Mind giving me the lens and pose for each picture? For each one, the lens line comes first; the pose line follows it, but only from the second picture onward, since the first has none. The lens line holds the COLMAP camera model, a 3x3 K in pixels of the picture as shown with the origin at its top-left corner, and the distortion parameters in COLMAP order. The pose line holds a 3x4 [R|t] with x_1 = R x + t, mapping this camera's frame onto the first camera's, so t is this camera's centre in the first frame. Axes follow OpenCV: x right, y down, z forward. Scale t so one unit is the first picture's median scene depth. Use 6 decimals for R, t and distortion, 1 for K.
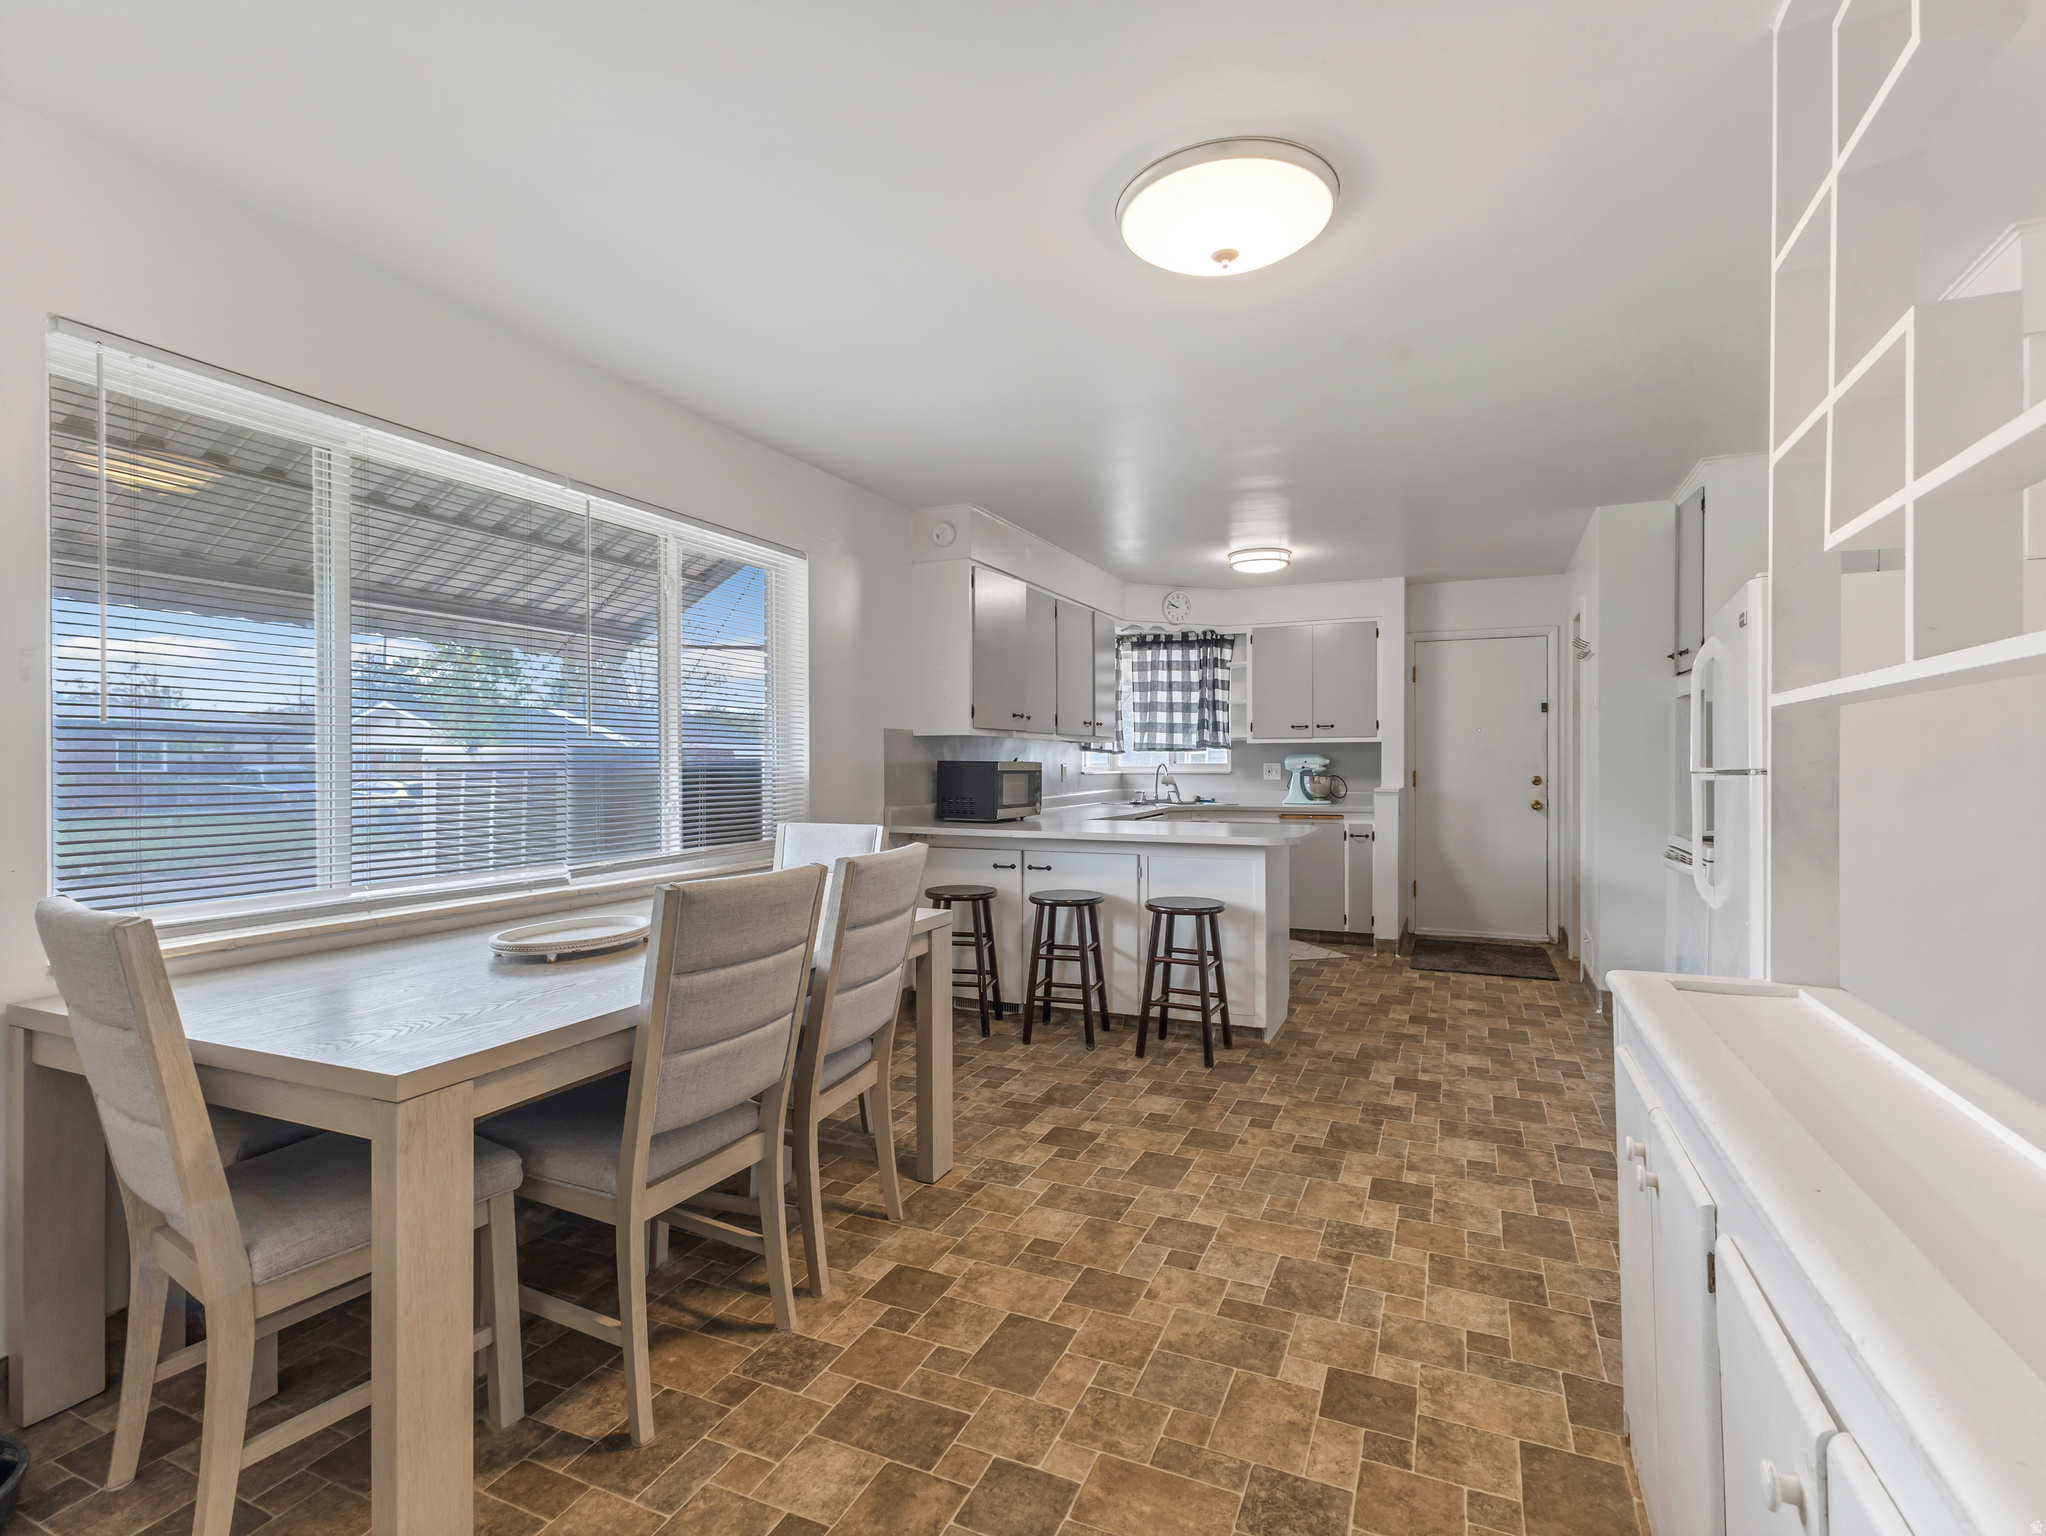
lens RADIAL K [[1007.9, 0, 1010.2], [0, 1007.9, 784.9], [0, 0, 1]] dist [0.008378, -0.003088]
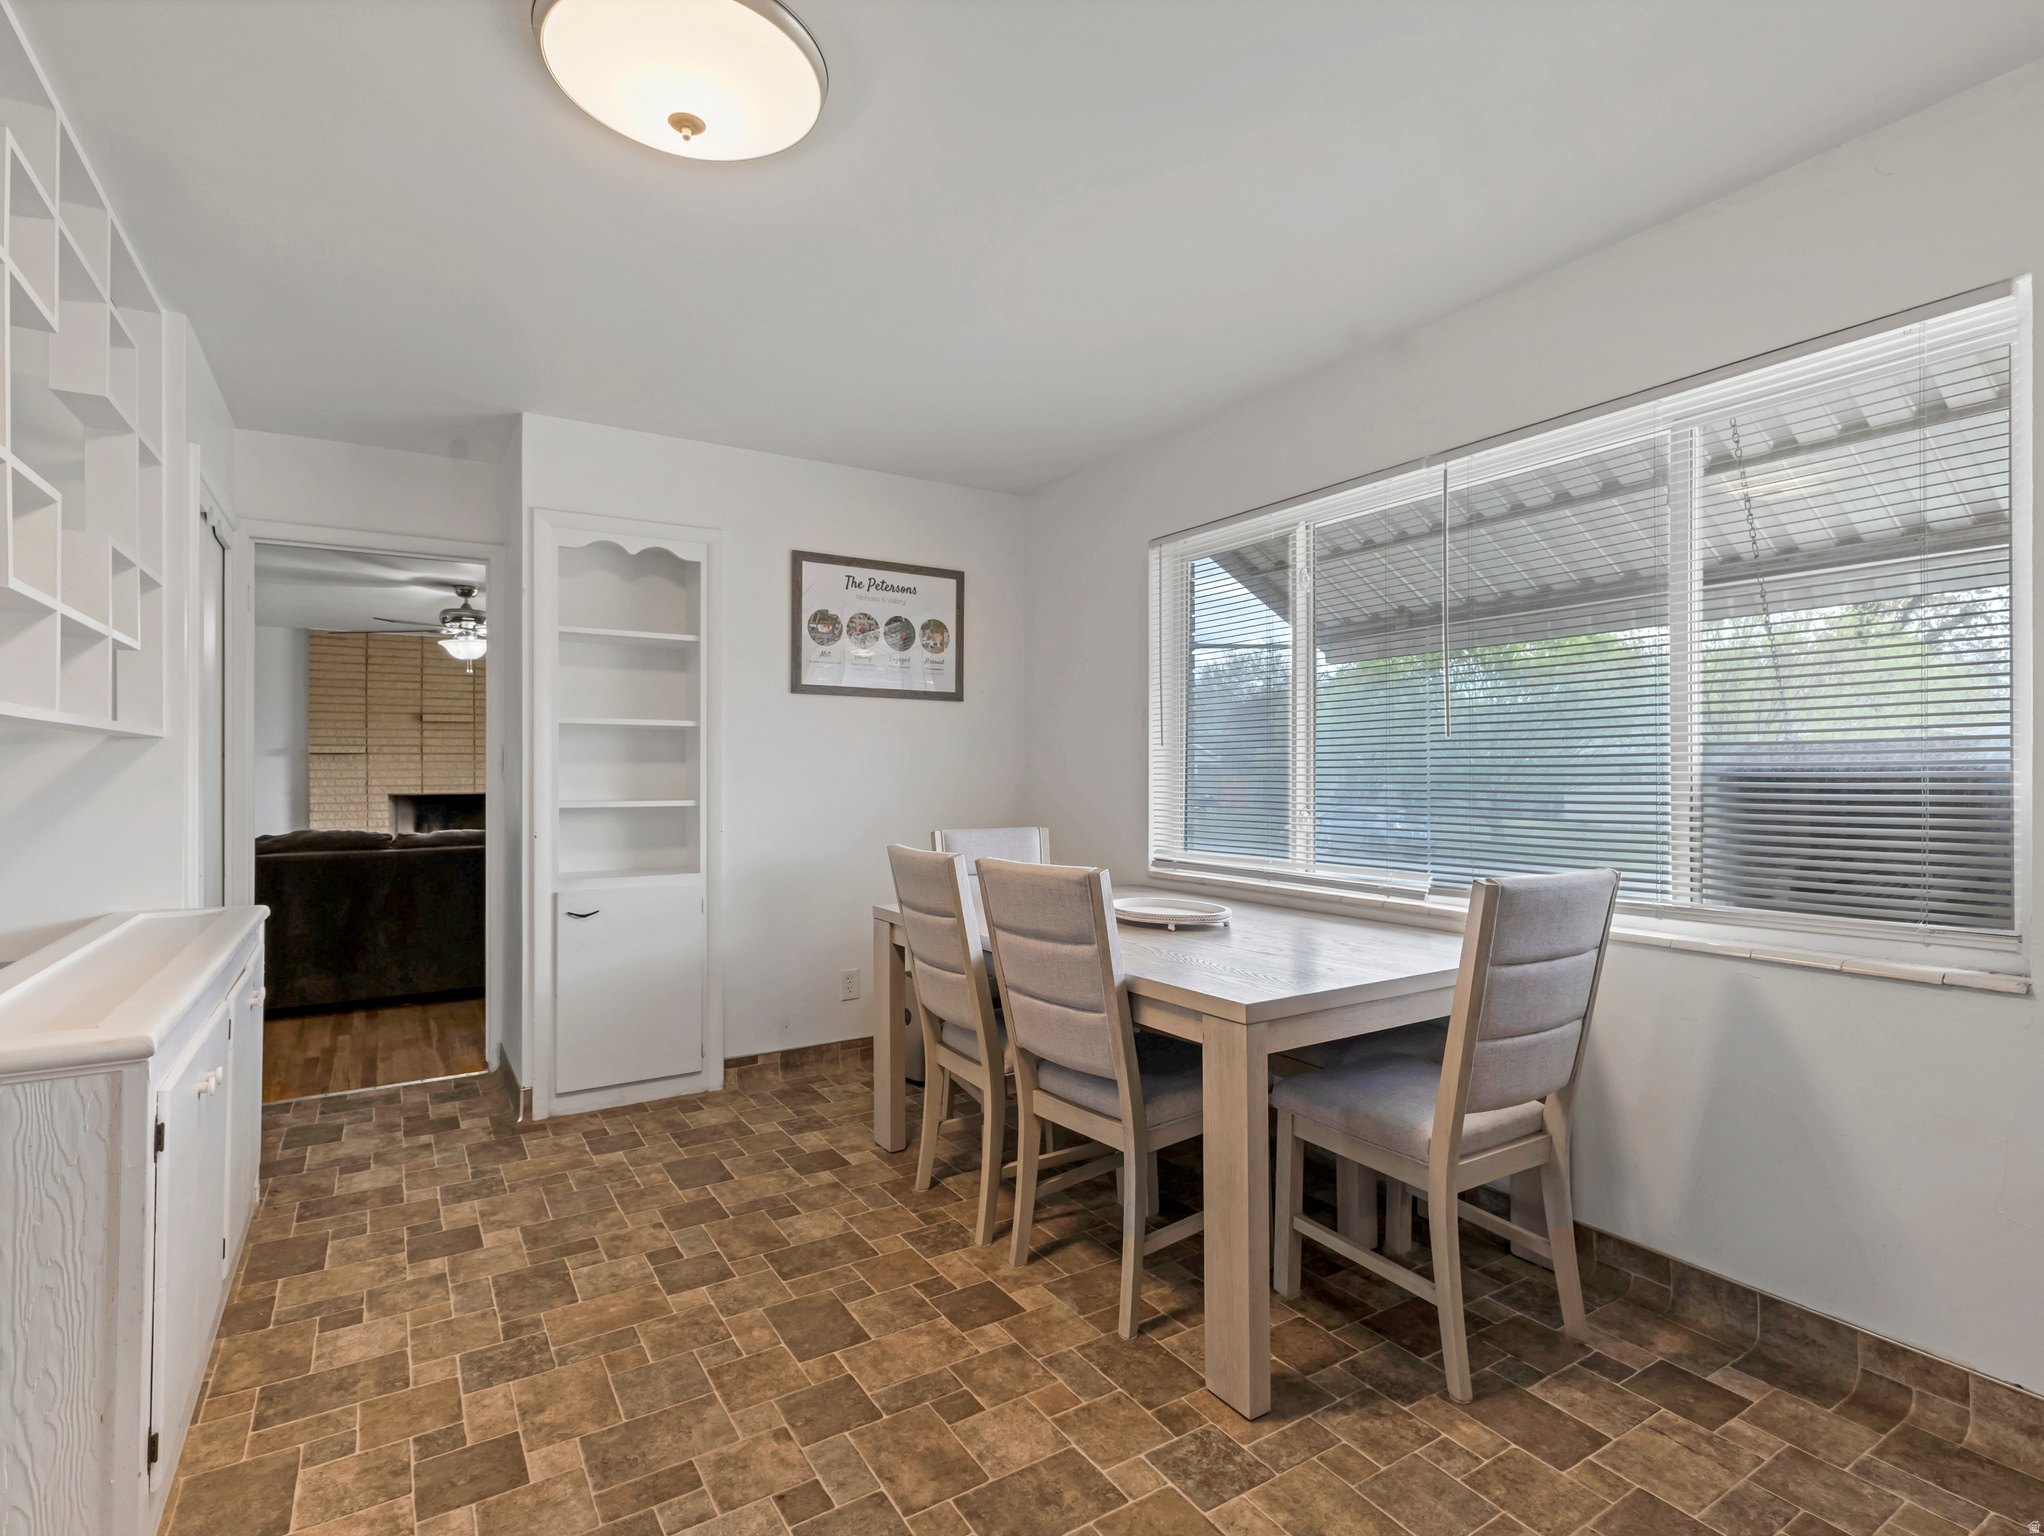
lens RADIAL K [[1006.9, 0, 1008.9], [0, 1006.9, 758.8], [0, 0, 1]] dist [0.008378, -0.003088]
pose [[-0.562848, -0.009673, -0.826504, 0.271442], [-0.014152, 0.999898, -0.002065, -0.011169], [0.826439, 0.010534, -0.562927, 0.613107]]
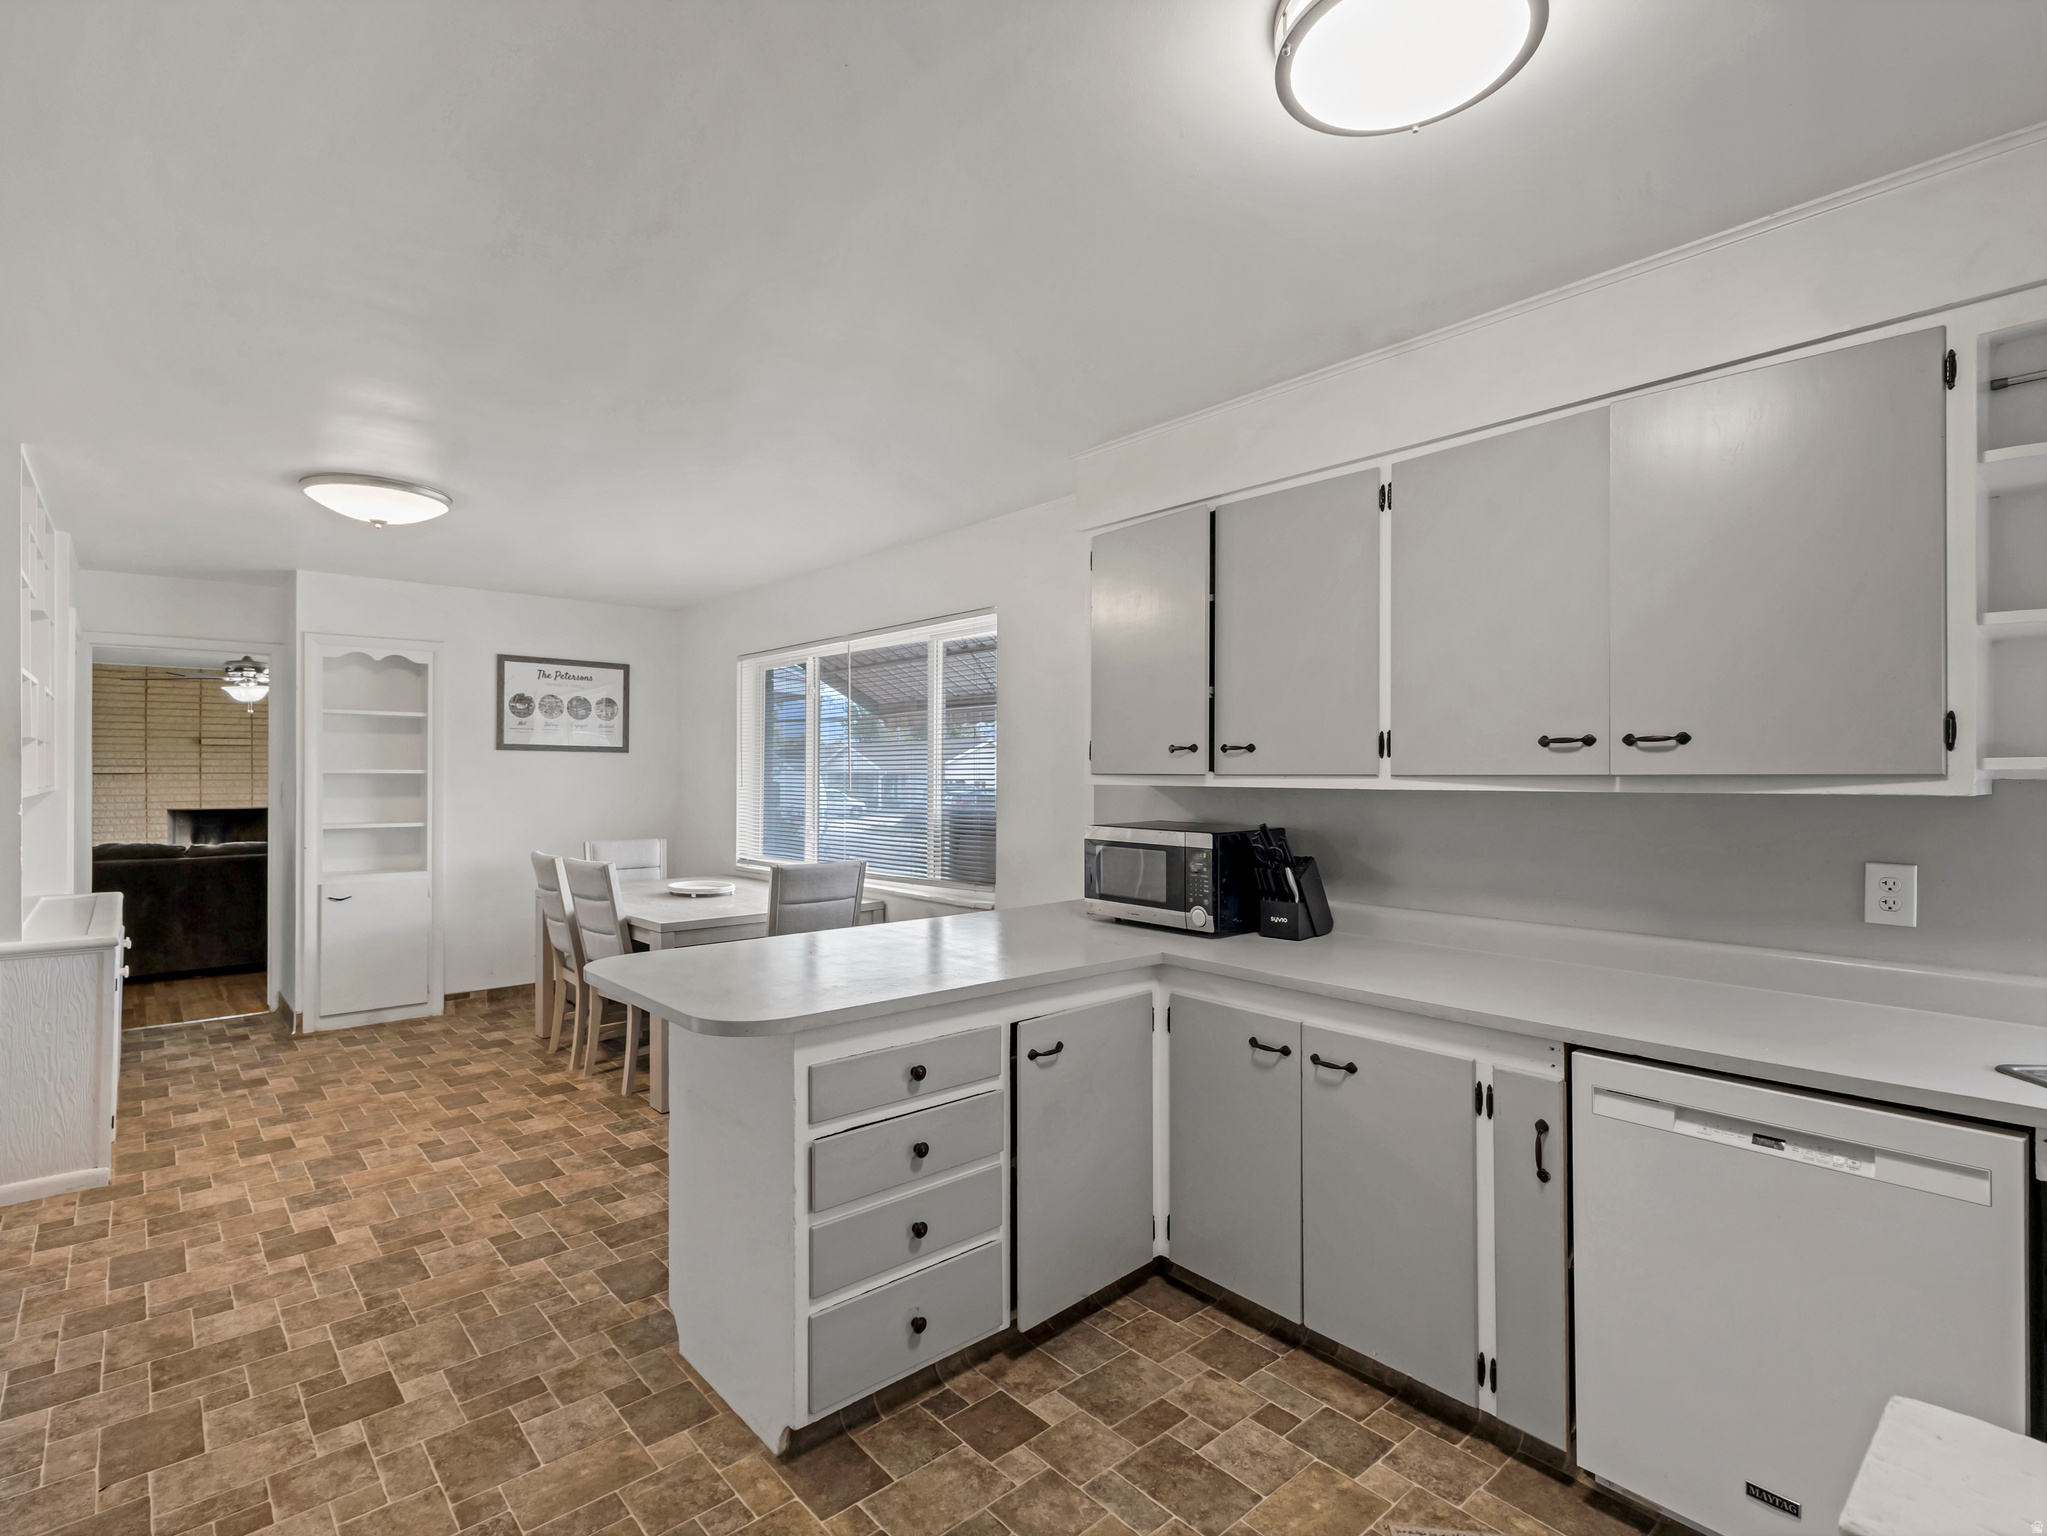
lens RADIAL K [[1008.4, 0, 1023.6], [0, 1008.4, 764.1], [0, 0, 1]] dist [0.008378, -0.003088]
pose [[-0.415349, -0.007220, -0.909633, 0.492320], [-0.018156, 0.999835, 0.000355, -0.049746], [0.909481, 0.016662, -0.415412, 1.005558]]
